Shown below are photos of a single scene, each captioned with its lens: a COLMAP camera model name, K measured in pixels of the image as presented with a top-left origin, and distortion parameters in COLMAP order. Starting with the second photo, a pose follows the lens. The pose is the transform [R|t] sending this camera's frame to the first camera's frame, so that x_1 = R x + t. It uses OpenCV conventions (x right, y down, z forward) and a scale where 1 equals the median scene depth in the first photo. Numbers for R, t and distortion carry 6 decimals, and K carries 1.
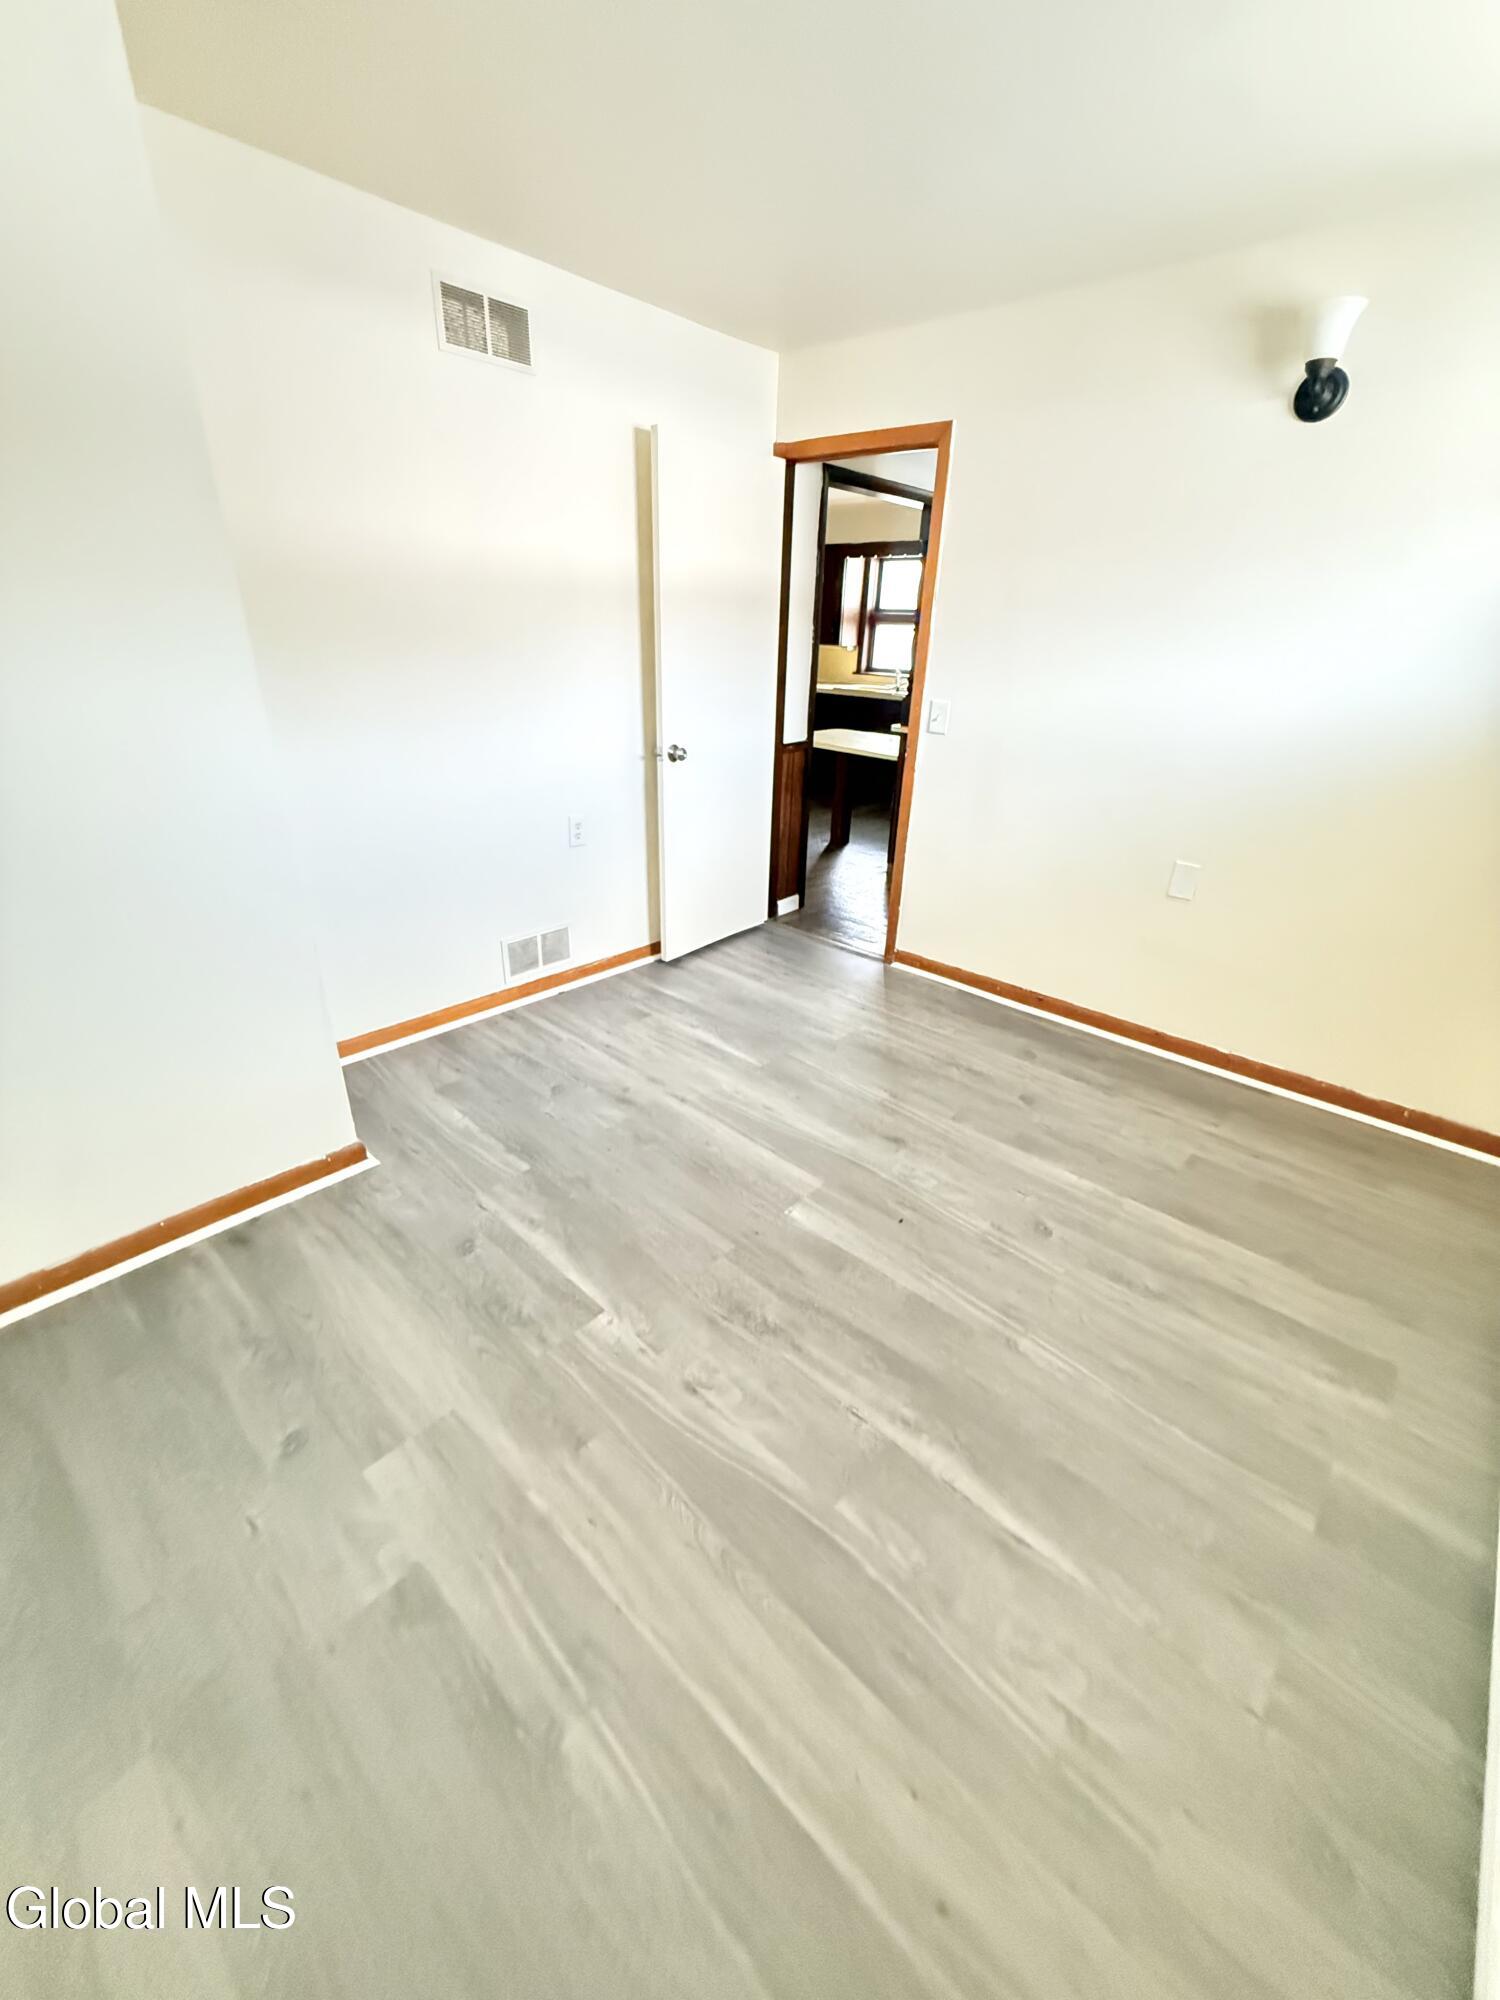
lens RADIAL K [[800.7, 0, 752.6], [0, 800.7, 991.8], [0, 0, 1]] dist [0.003822, -0.000565]
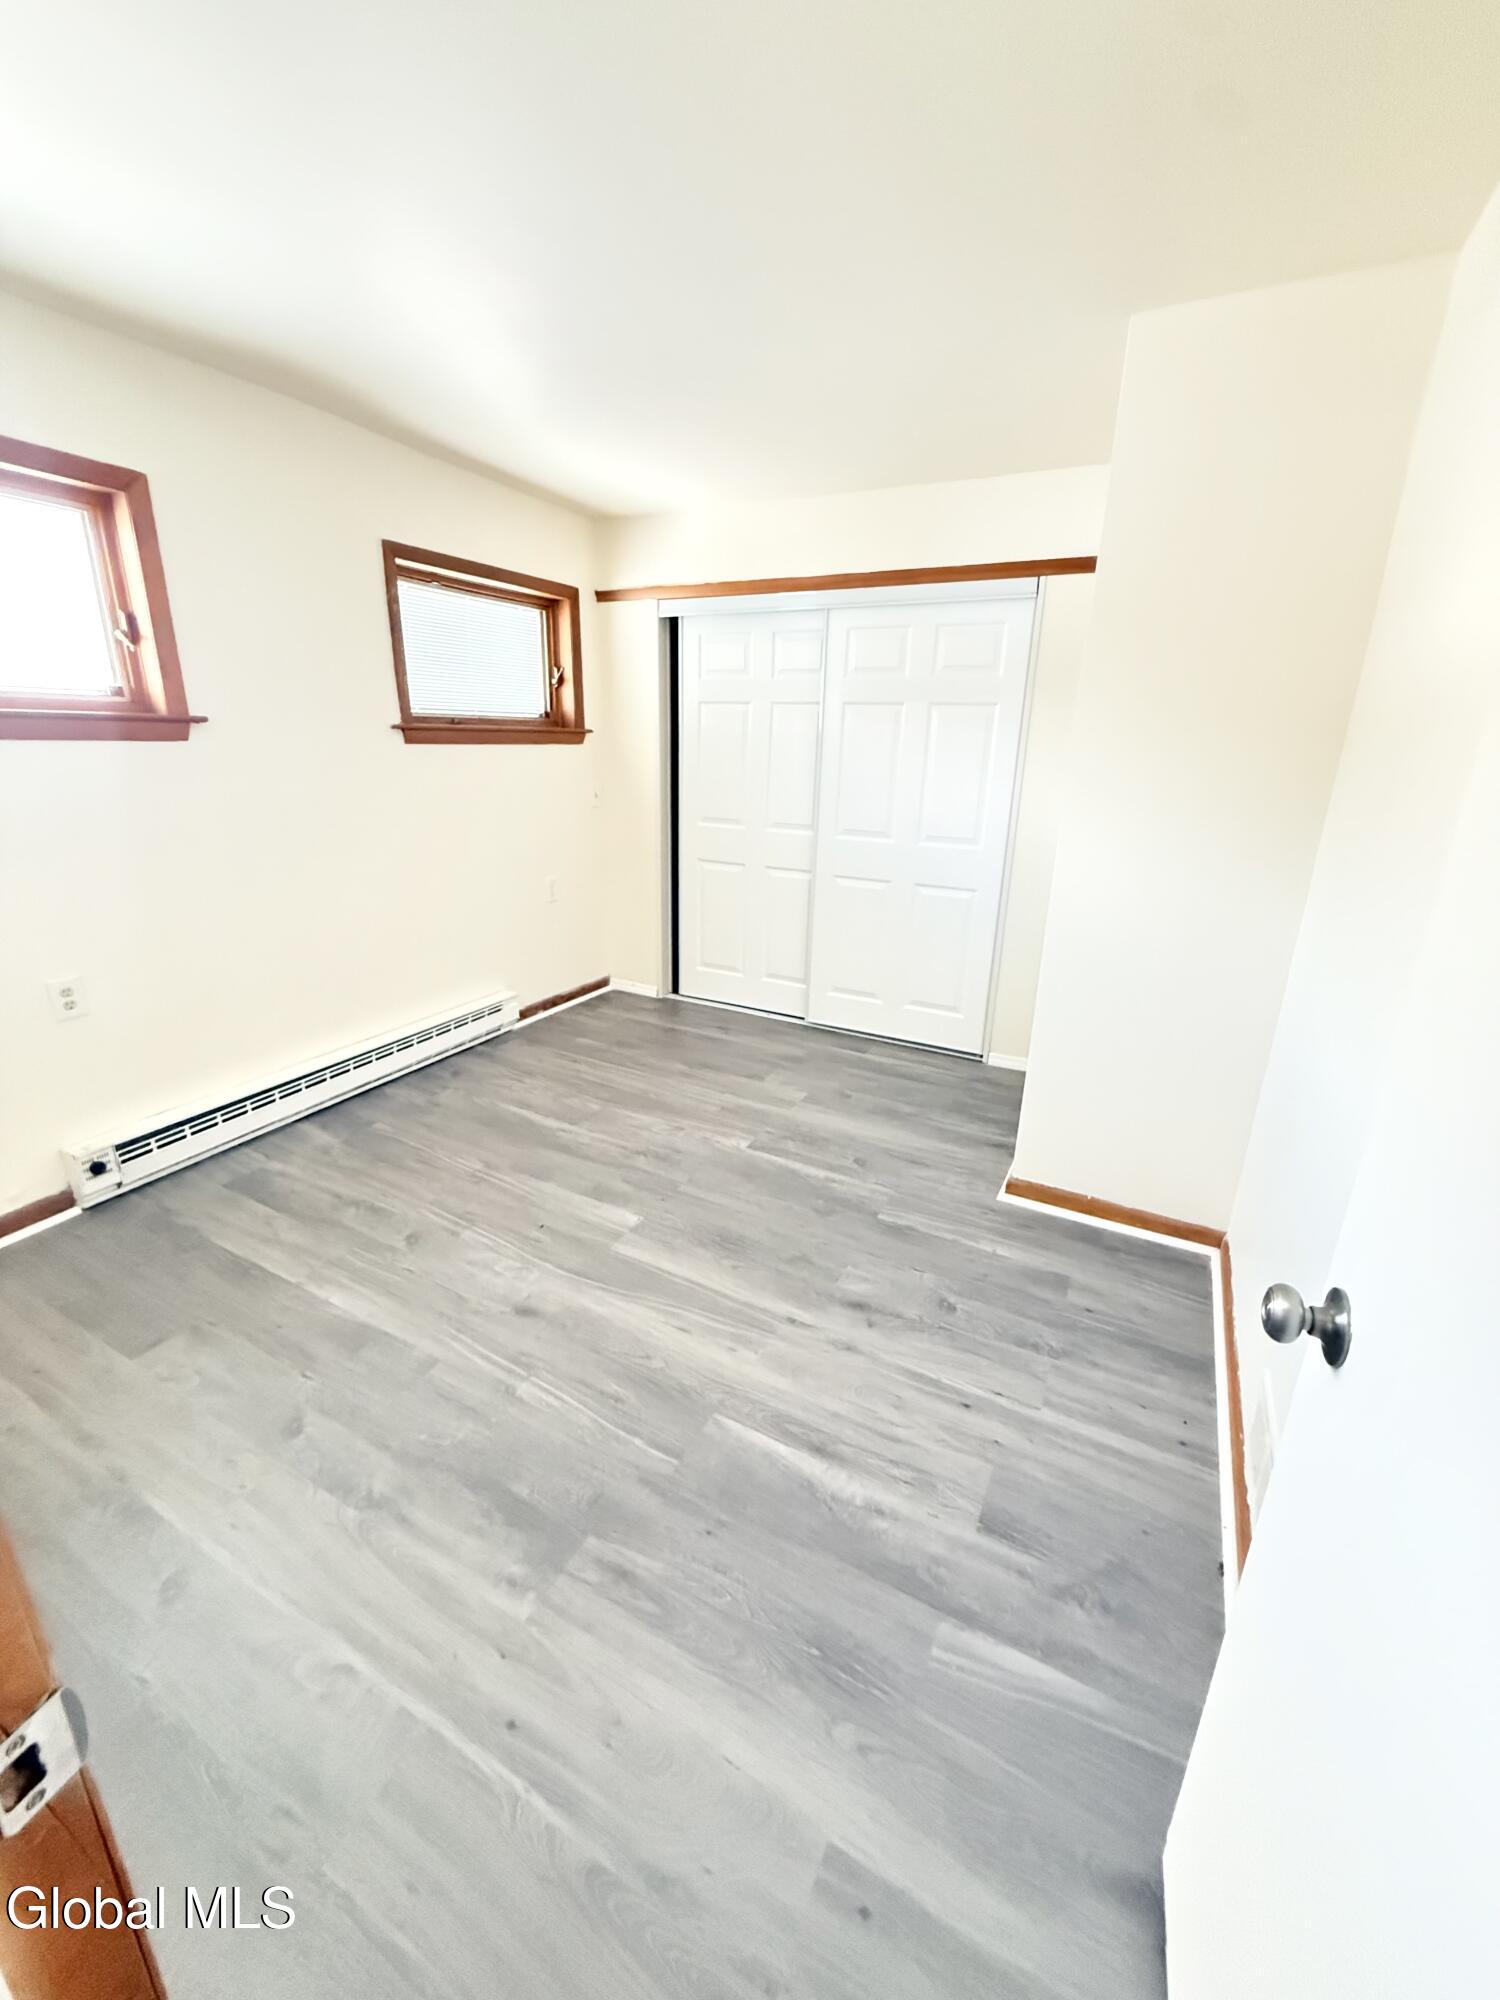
lens RADIAL K [[800.7, 0, 747.7], [0, 800.7, 996.4], [0, 0, 1]] dist [0.003822, -0.000565]
pose [[-0.965393, 0.029084, -0.259171, 0.171533], [-0.155600, 0.733276, 0.661887, -0.699342], [0.209294, 0.679308, -0.703375, 1.504607]]
